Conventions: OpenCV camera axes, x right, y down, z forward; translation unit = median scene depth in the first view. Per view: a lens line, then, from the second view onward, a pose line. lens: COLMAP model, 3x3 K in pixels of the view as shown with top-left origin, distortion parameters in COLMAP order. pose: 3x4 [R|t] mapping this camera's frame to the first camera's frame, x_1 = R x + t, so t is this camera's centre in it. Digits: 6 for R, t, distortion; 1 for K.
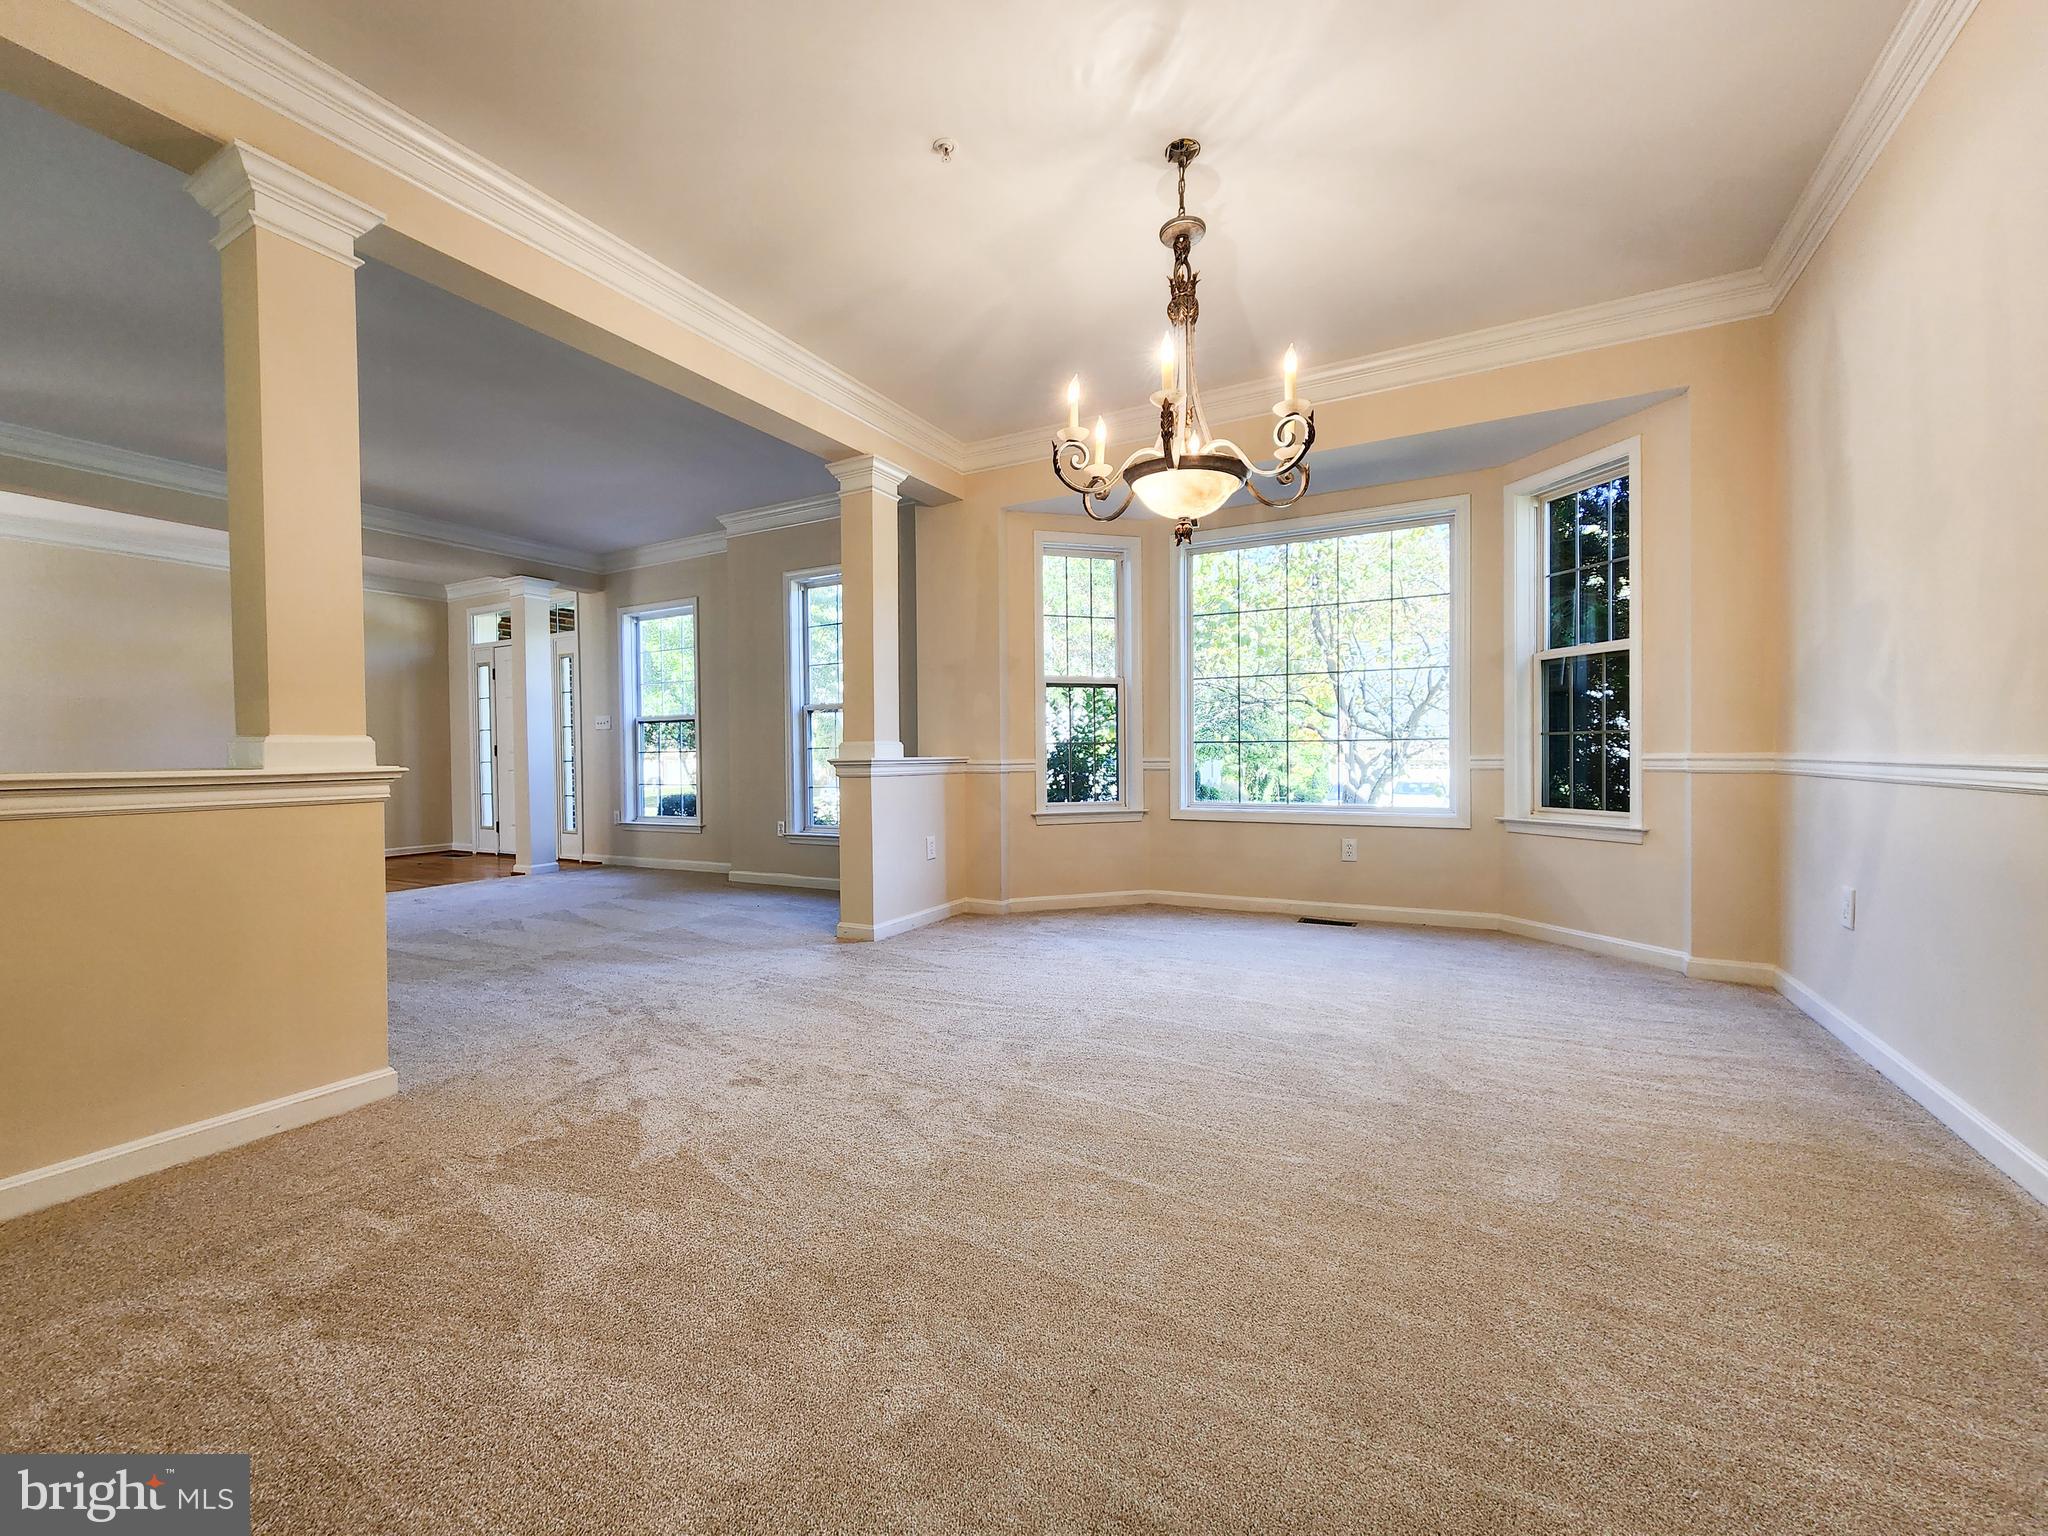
lens RADIAL K [[839.9, 0, 1009.6], [0, 839.9, 764.8], [0, 0, 1]] dist [0.002746, -0.003423]
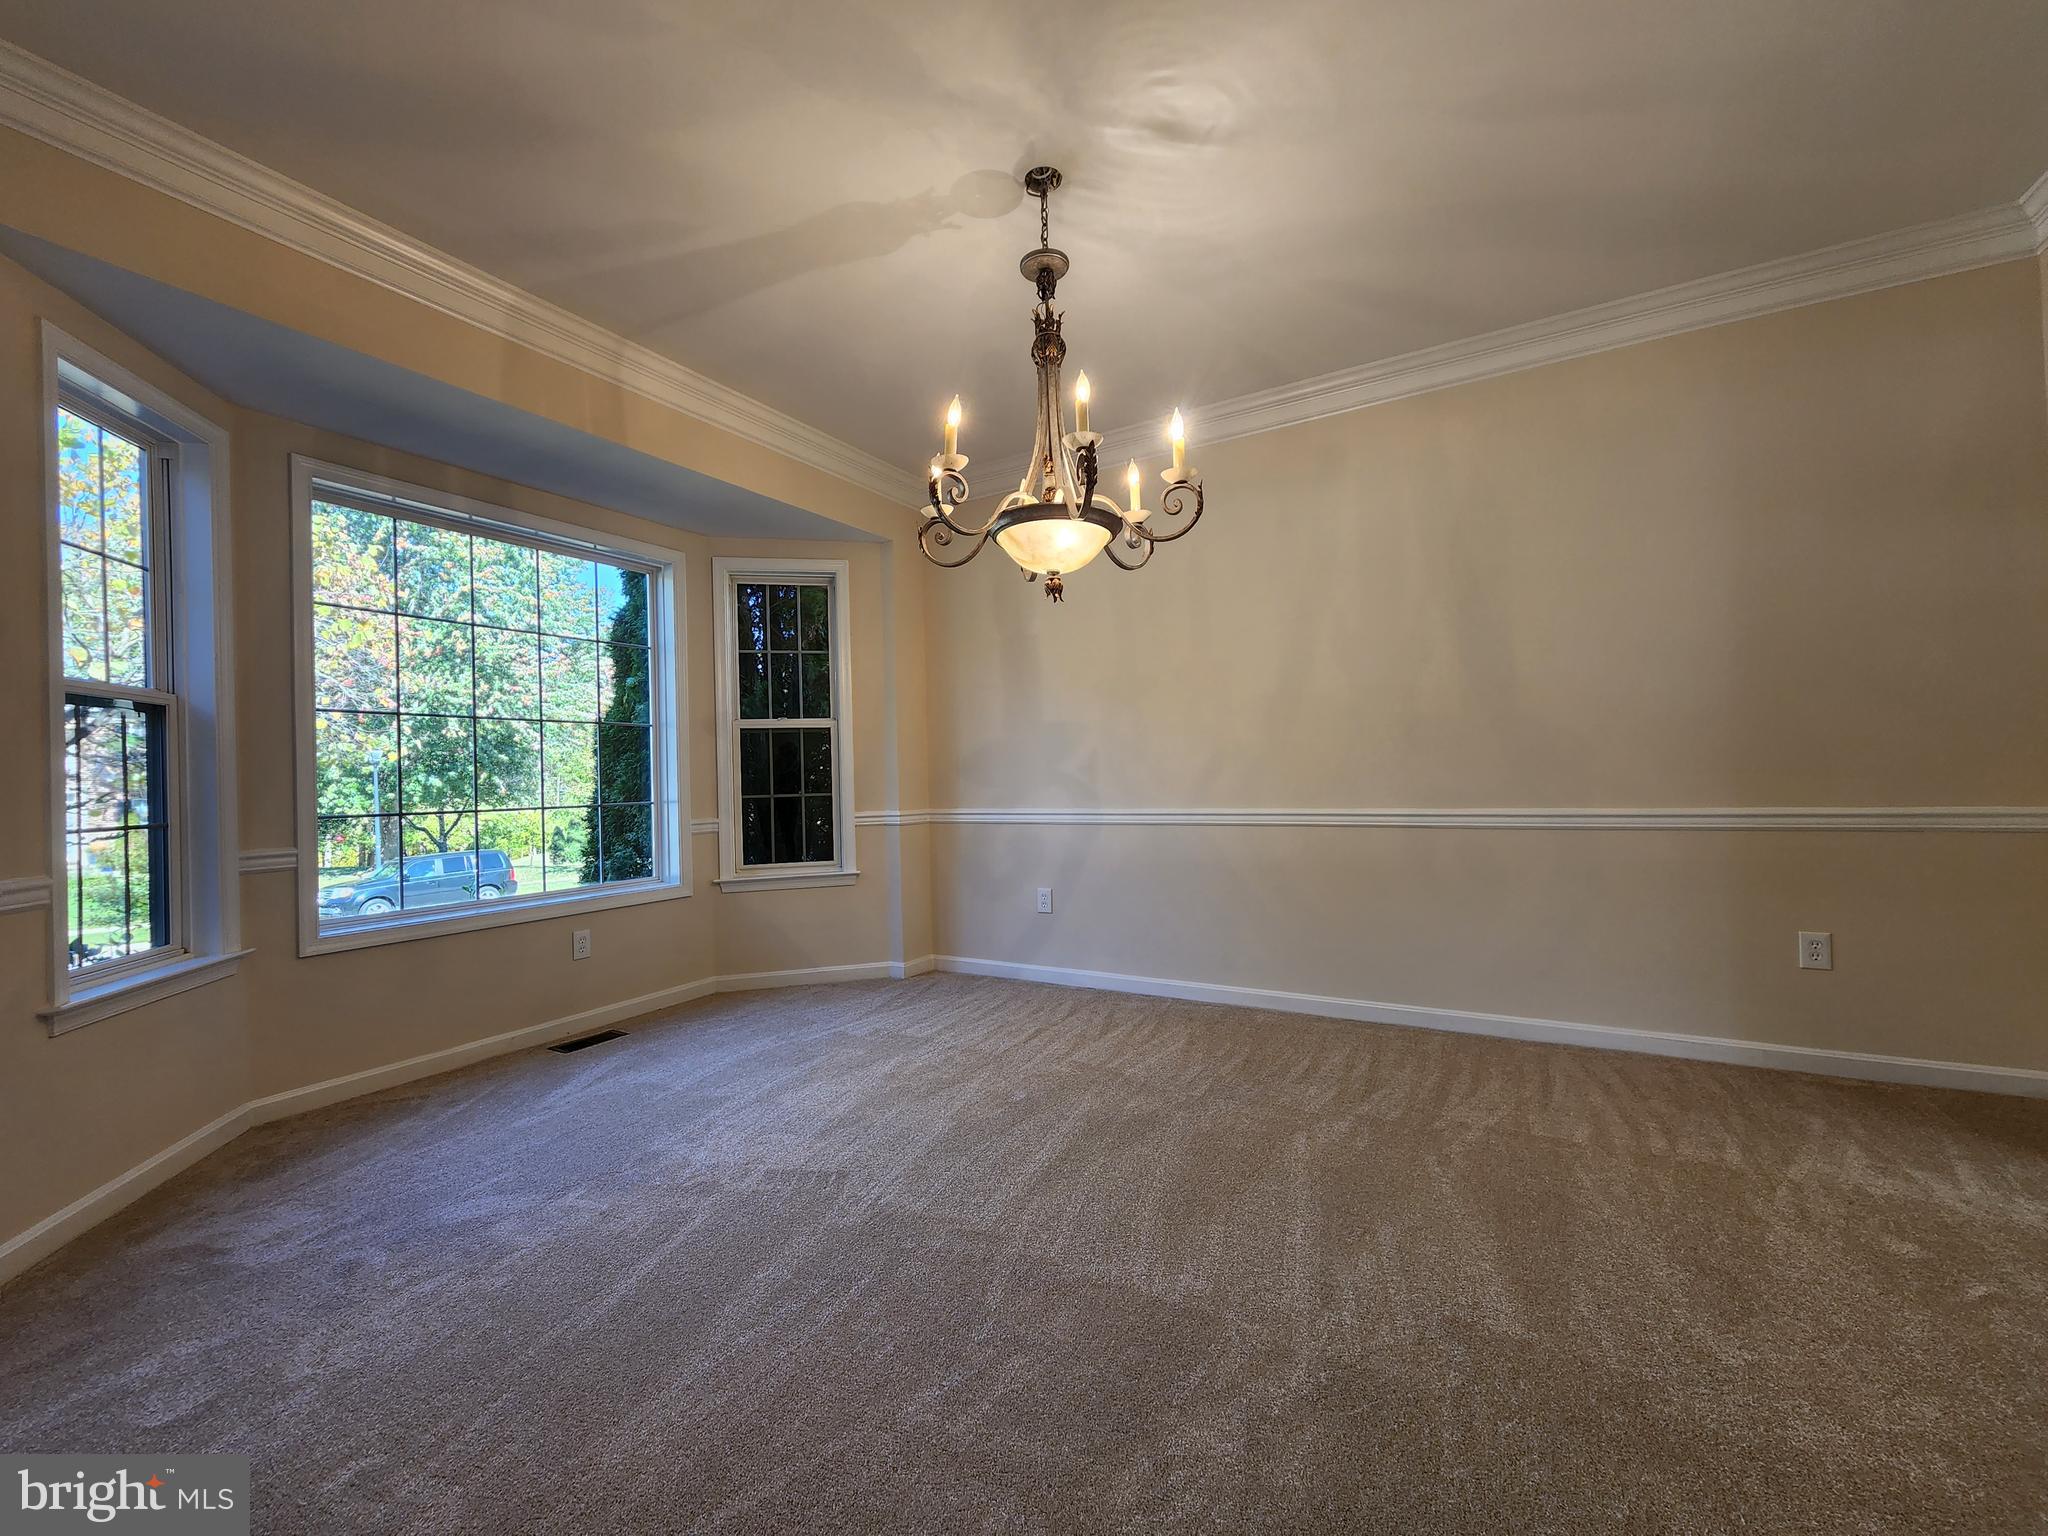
lens RADIAL K [[839.9, 0, 1009.6], [0, 839.9, 764.8], [0, 0, 1]] dist [0.002746, -0.003423]
pose [[0.034288, 0.024040, 0.999123, -0.460764], [0.036629, 0.999009, -0.025294, -0.041243], [-0.998741, 0.037464, 0.033374, 0.670187]]
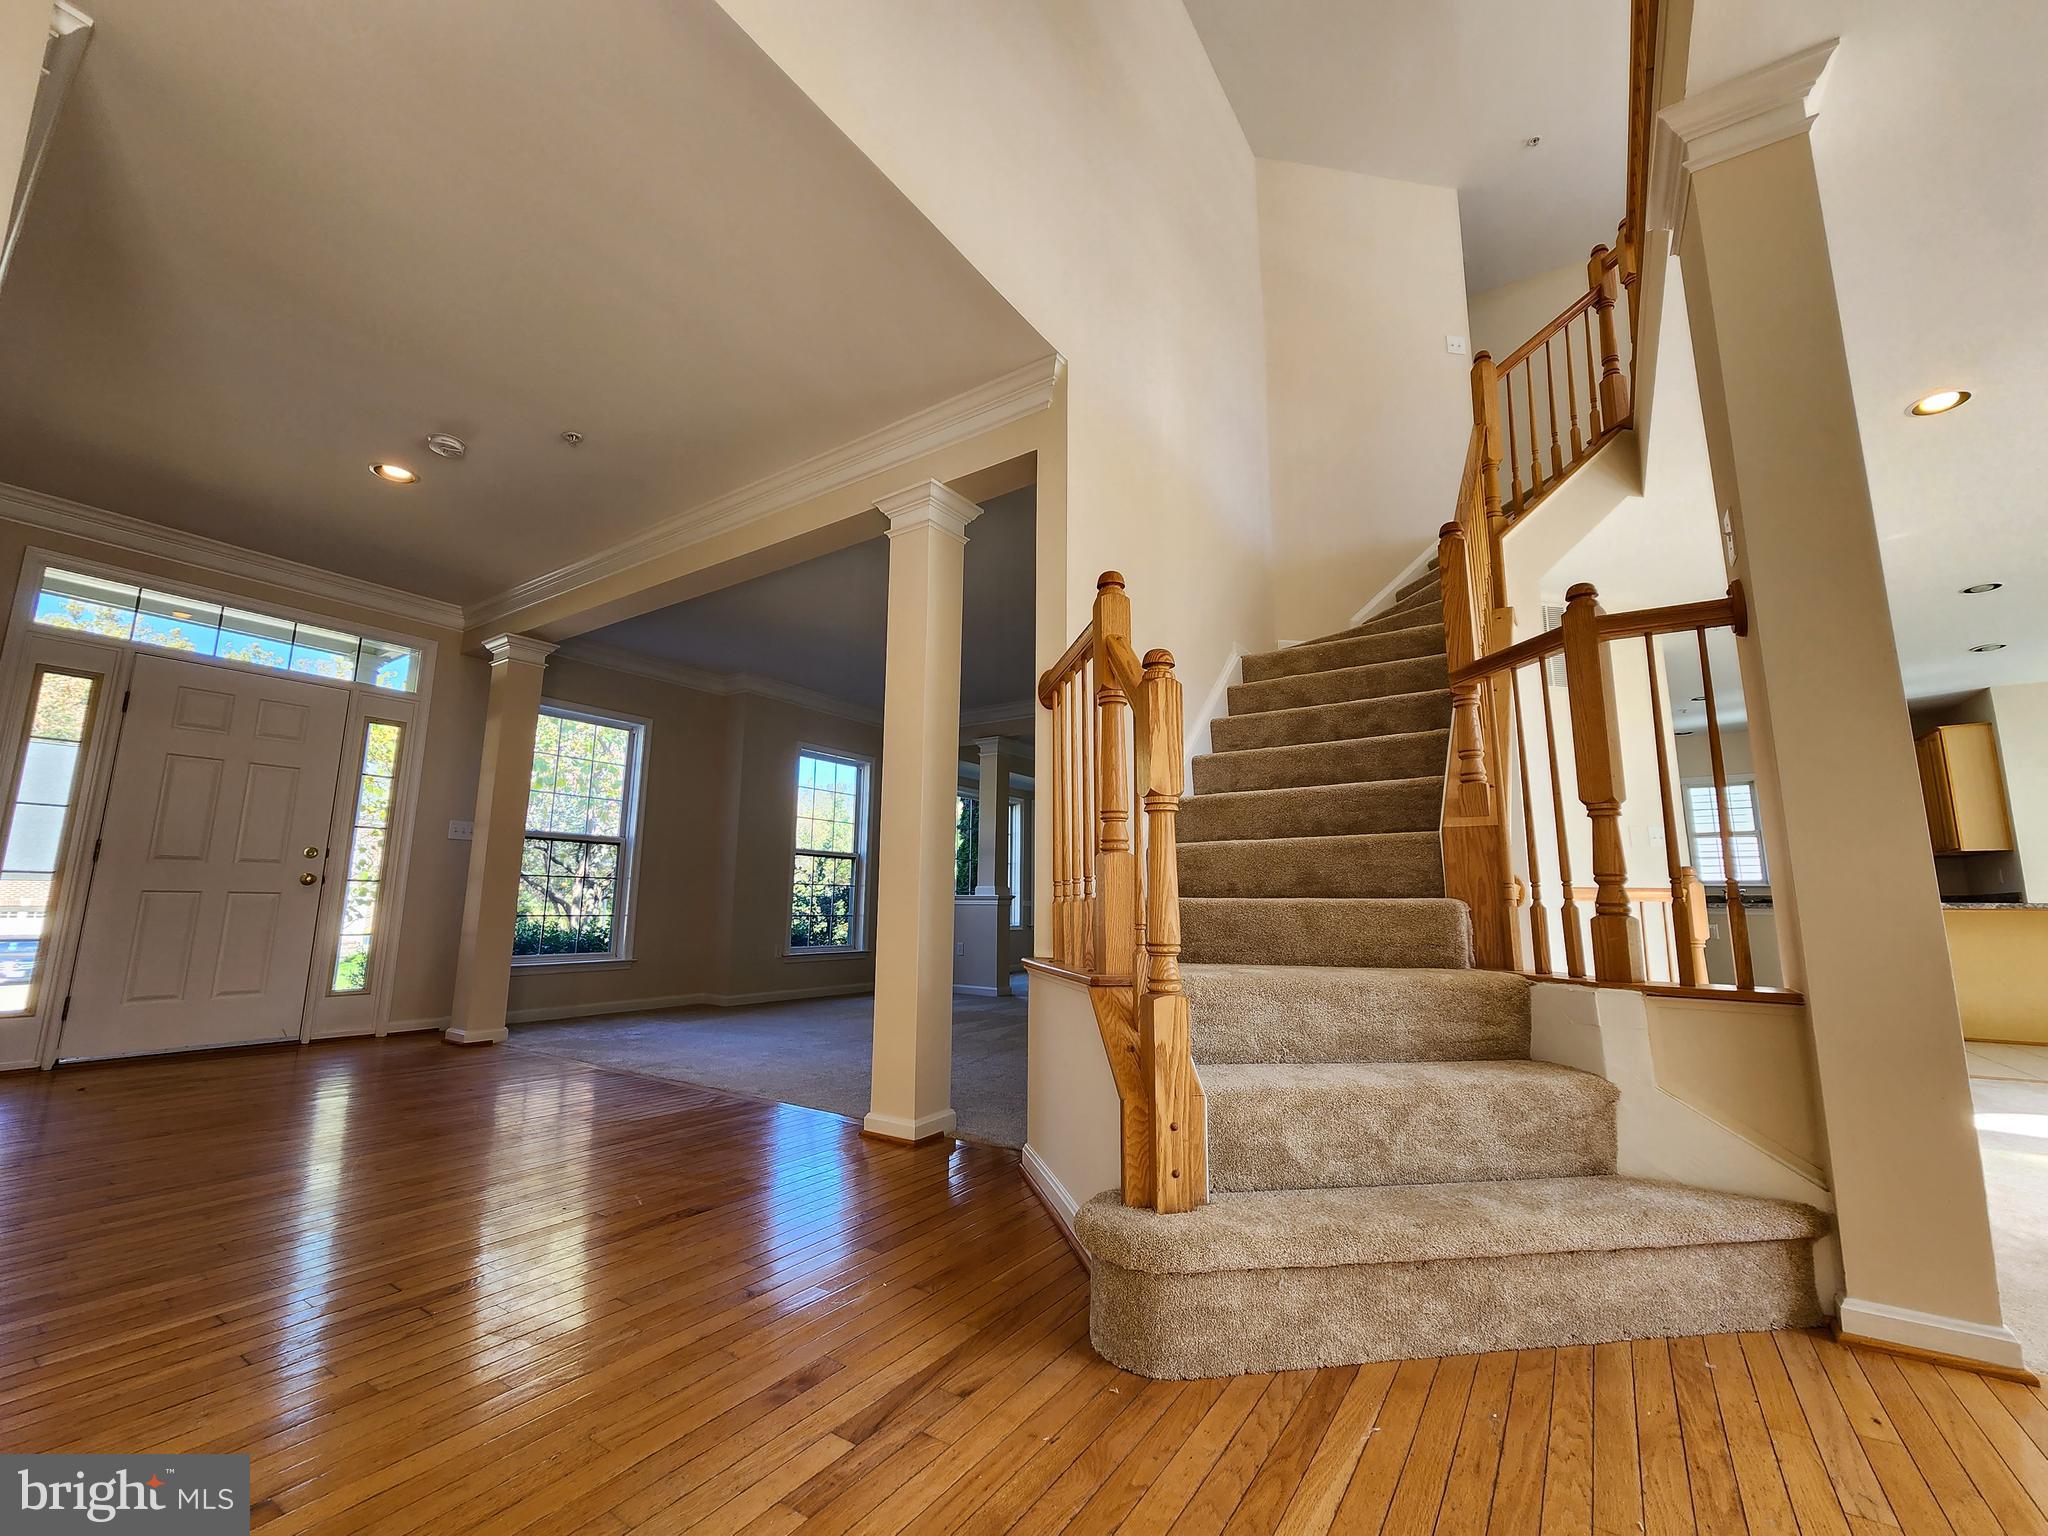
lens RADIAL K [[839.9, 0, 1009.6], [0, 839.9, 764.8], [0, 0, 1]] dist [0.002746, -0.003423]
pose [[0.099857, 0.176096, 0.979295, -2.246791], [-0.001535, 0.984240, -0.176829, 0.037986], [-0.995001, 0.016155, 0.098554, 0.874645]]
